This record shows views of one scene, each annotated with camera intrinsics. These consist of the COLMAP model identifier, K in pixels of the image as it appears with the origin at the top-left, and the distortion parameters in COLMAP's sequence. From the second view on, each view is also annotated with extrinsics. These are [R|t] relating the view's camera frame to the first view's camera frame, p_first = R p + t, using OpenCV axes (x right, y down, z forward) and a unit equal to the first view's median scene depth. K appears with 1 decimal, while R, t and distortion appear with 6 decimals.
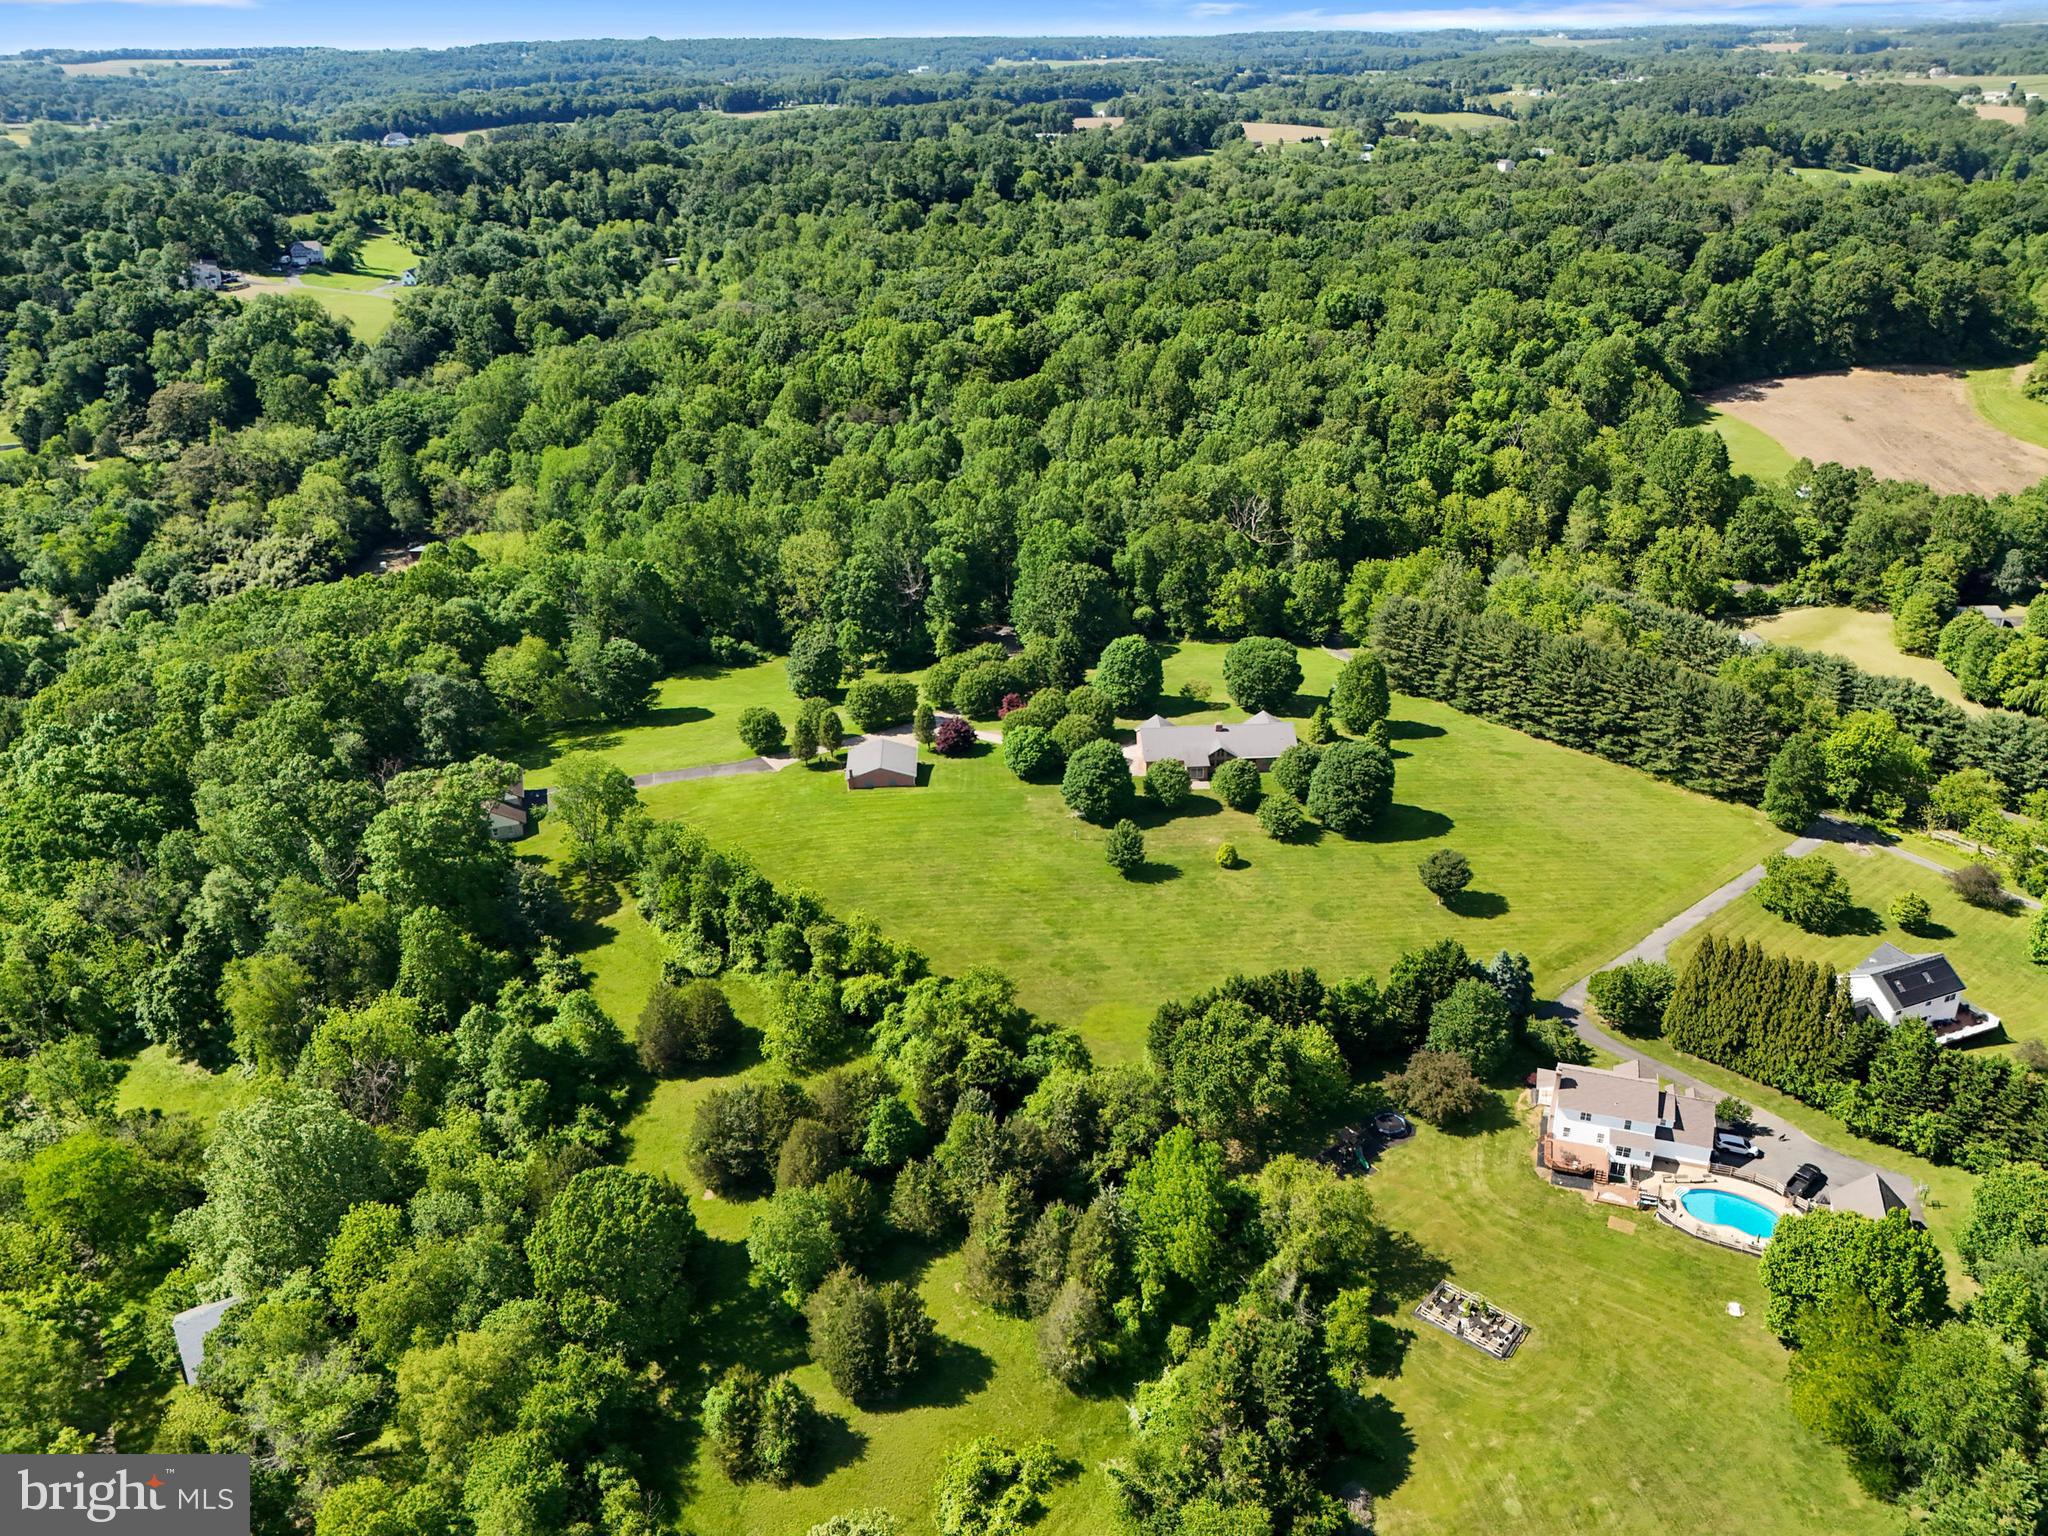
lens RADIAL K [[1510.3, 0, 1014.2], [0, 1510.3, 773.6], [0, 0, 1]] dist [0.055361, -0.048586]
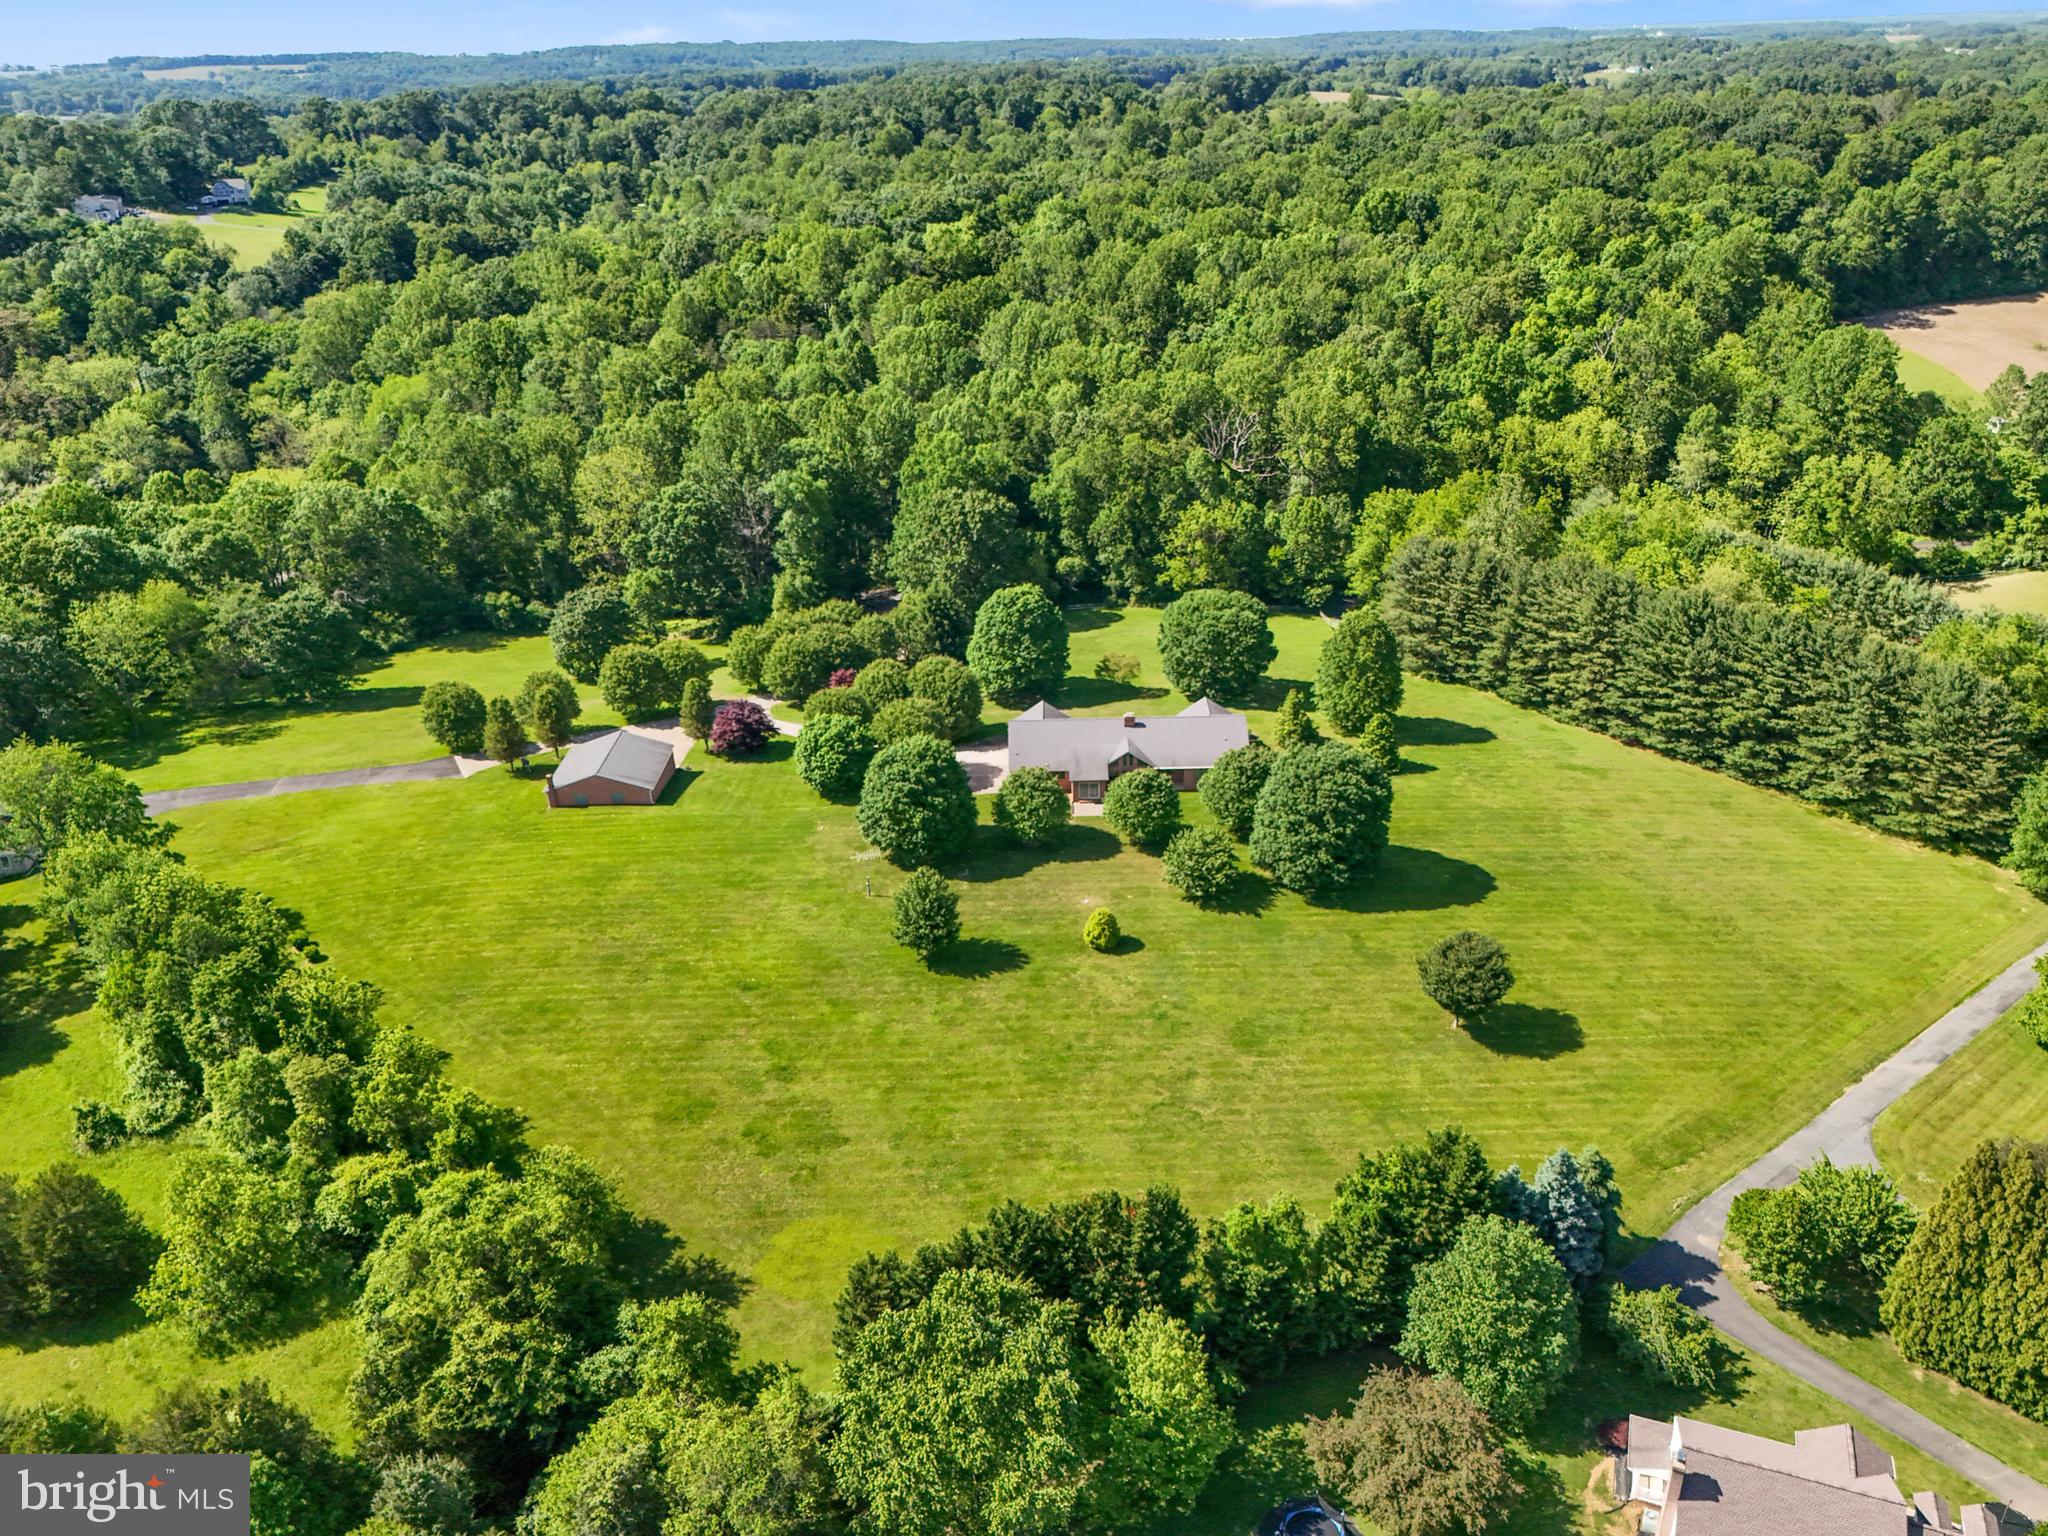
lens RADIAL K [[1510.3, 0, 1028.3], [0, 1510.3, 766.8], [0, 0, 1]] dist [0.055361, -0.048586]
pose [[0.998925, 0.015621, -0.043634, 0.098411], [-0.016259, 0.999766, -0.014293, -0.000856], [0.043400, 0.014987, 0.998945, 0.289733]]
